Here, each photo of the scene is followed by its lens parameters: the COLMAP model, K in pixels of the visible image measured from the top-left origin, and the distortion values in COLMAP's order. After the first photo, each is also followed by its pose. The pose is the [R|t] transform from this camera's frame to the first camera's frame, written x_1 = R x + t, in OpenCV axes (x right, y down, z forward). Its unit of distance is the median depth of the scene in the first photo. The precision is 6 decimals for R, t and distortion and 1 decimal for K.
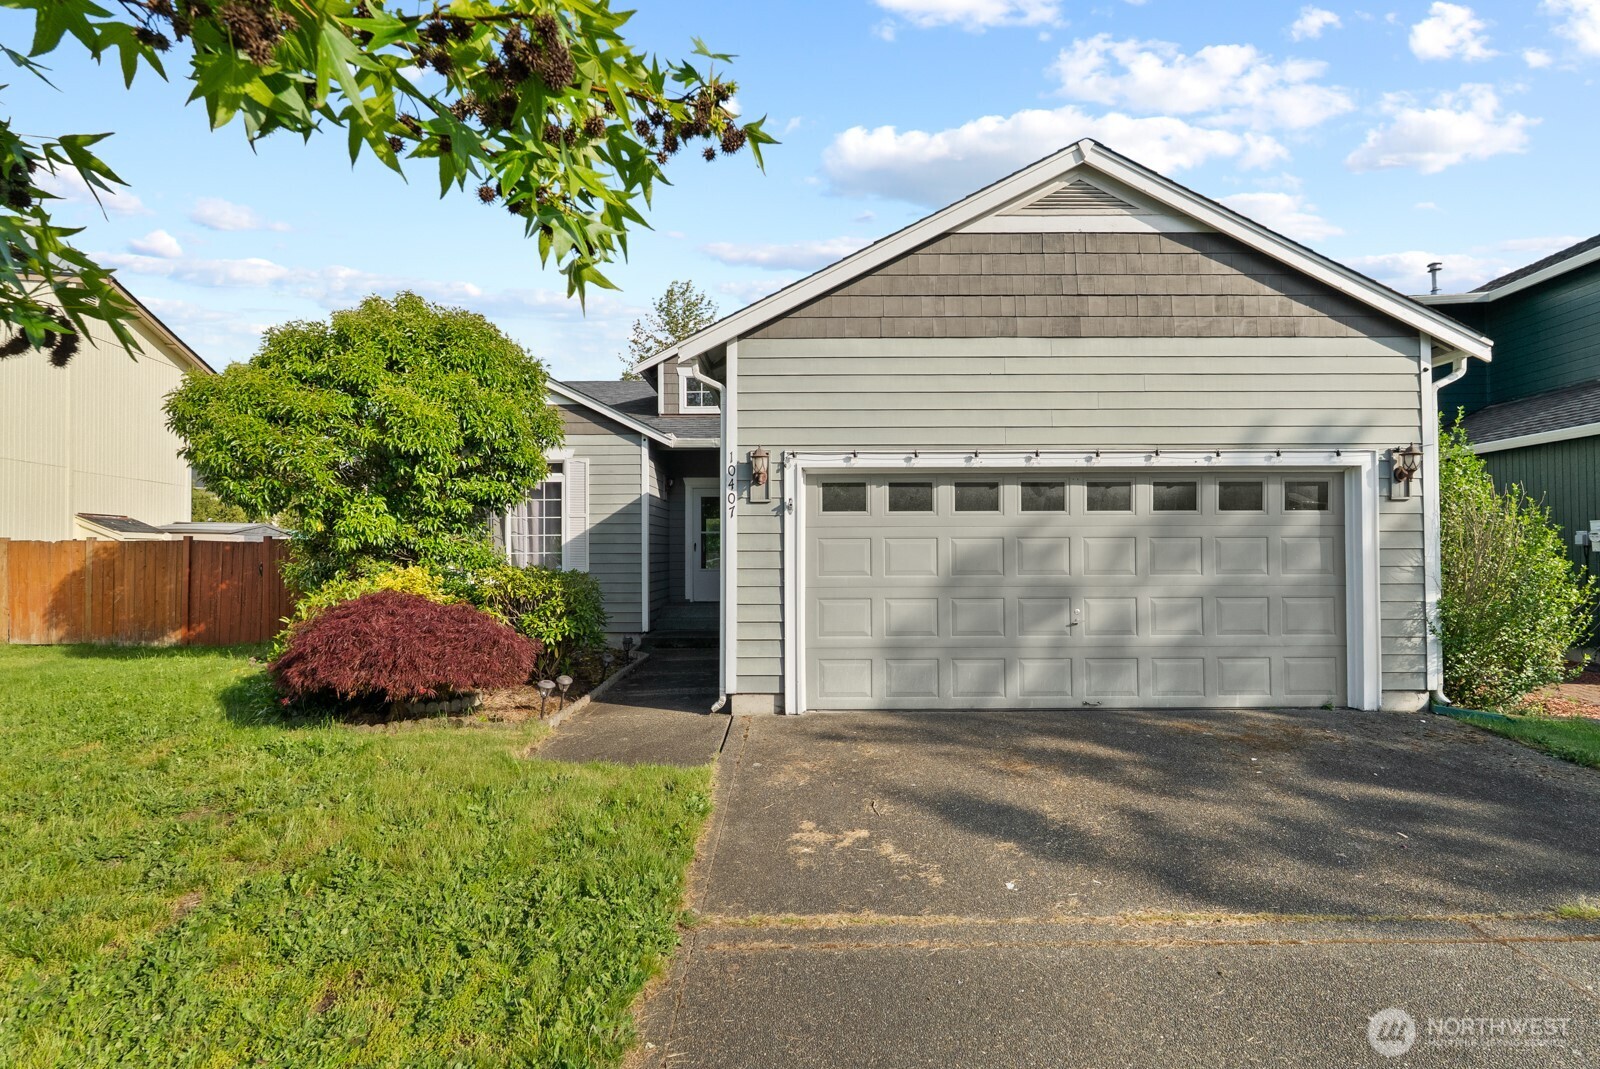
lens RADIAL K [[707.8, 0, 803.6], [0, 707.8, 541.1], [0, 0, 1]] dist [-0.003408, -0.000022]
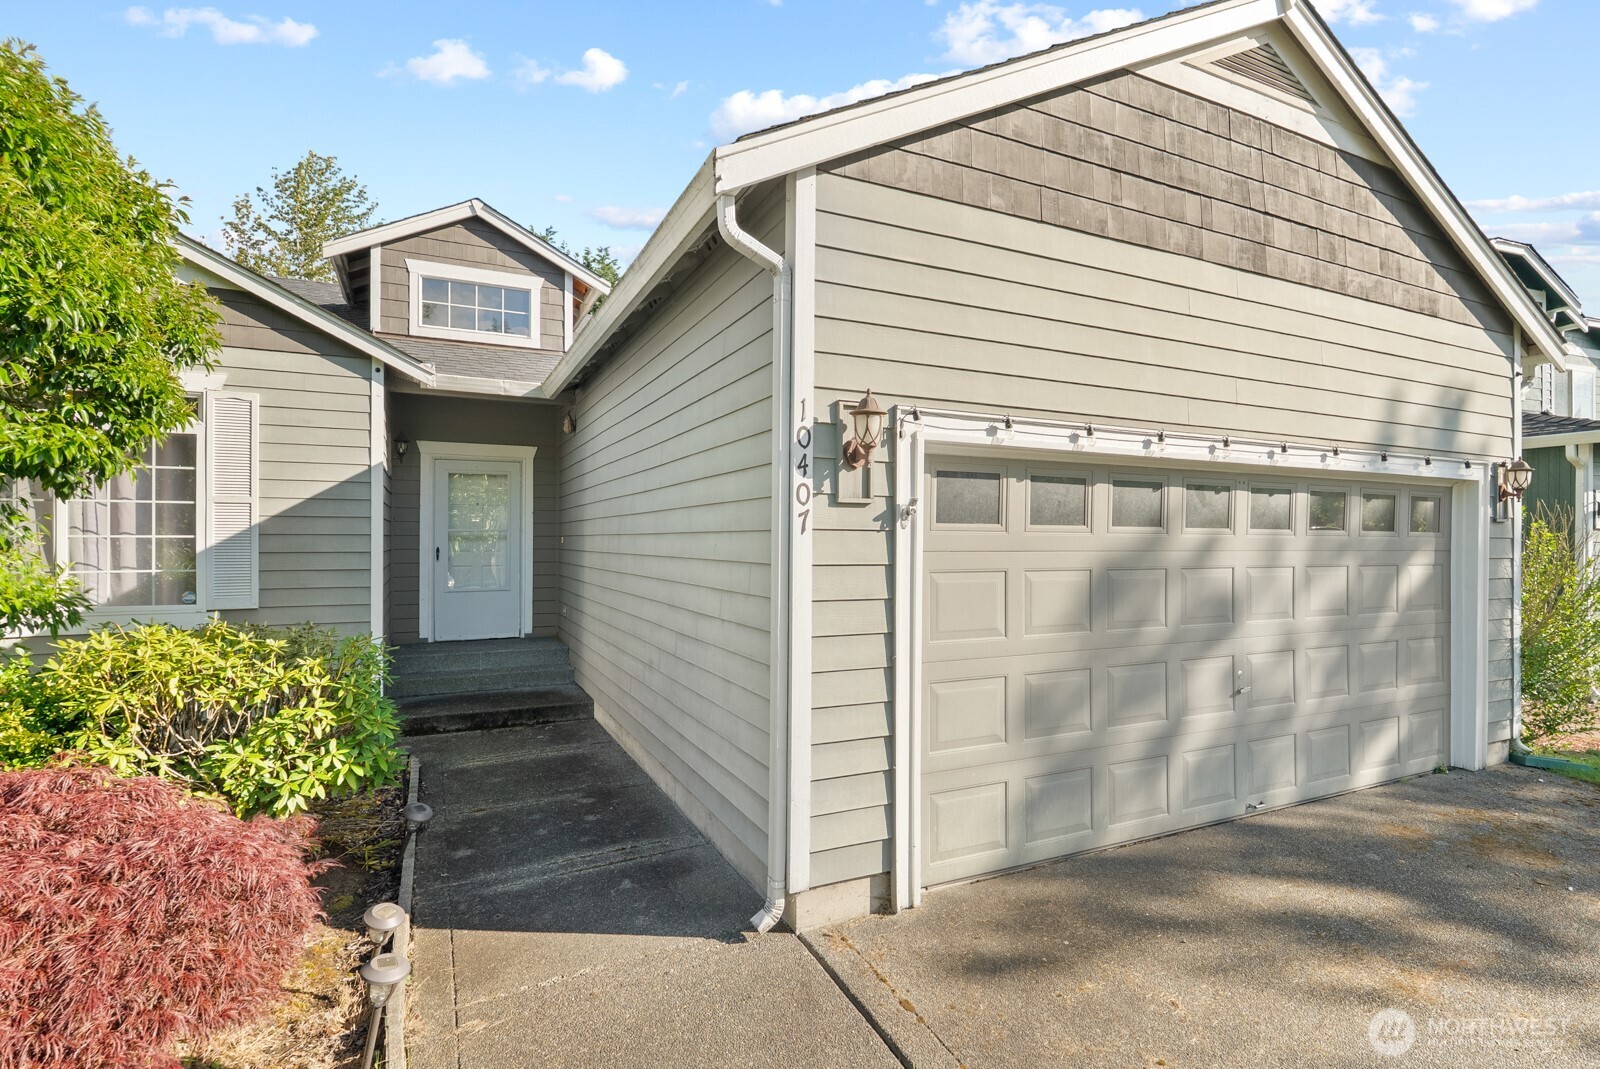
lens RADIAL K [[774.8, 0, 800.8], [0, 774.8, 541.6], [0, 0, 1]] dist [-0.004803, -0.000371]
pose [[0.899907, 0.007272, 0.436022, -0.334277], [-0.015428, 0.999766, 0.015168, -0.035475], [-0.435809, -0.020377, 0.899808, 0.515295]]
